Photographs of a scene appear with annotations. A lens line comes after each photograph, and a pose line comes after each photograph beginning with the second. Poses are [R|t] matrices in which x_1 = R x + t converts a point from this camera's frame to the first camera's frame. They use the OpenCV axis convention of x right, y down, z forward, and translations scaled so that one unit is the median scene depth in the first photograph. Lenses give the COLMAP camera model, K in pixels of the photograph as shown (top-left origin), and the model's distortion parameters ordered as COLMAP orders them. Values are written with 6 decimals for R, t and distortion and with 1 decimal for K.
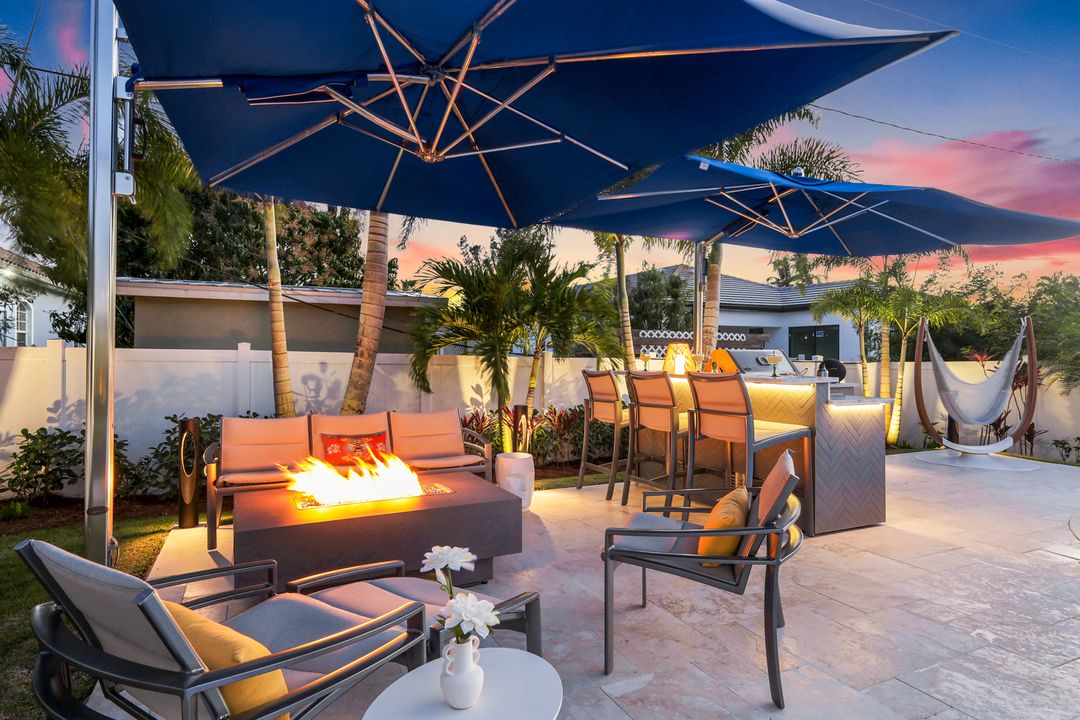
lens RADIAL K [[613.6, 0, 540.4], [0, 613.6, 358.7], [0, 0, 1]] dist [-0.003940, -0.000203]
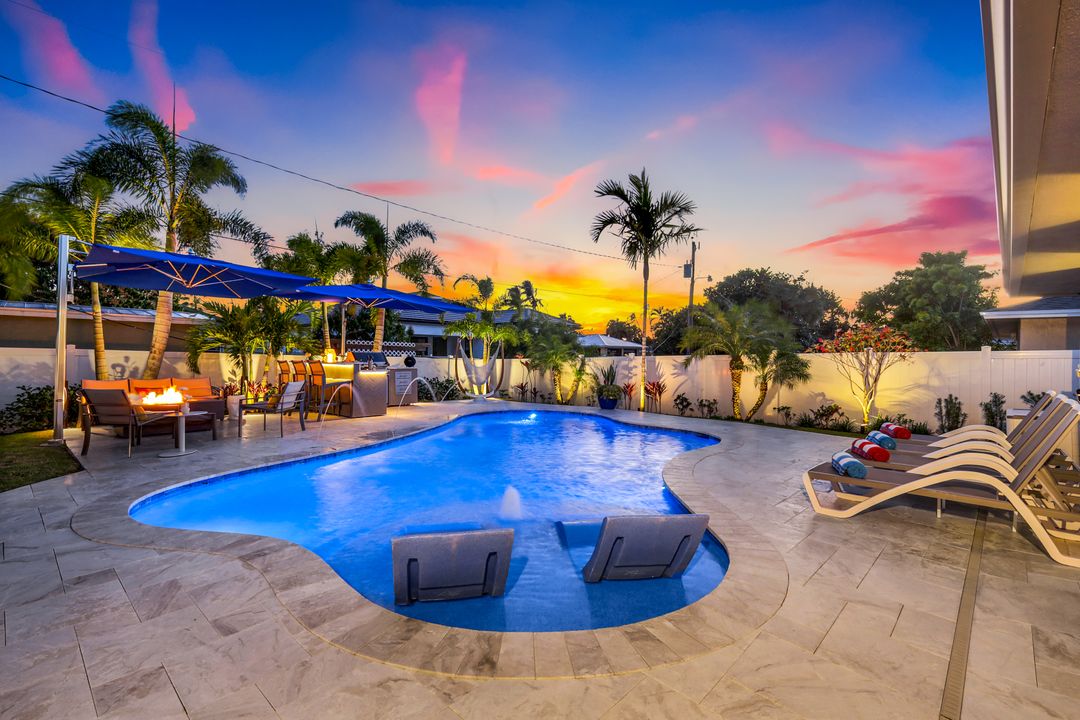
lens RADIAL K [[504.0, 0, 536.4], [0, 504.0, 364.3], [0, 0, 1]] dist [0.005183, 0.000701]
pose [[0.931816, 0.002981, 0.362918, 0.216618], [-0.007172, 0.999922, 0.010202, 0.005632], [-0.362859, -0.012109, 0.931765, -0.794472]]
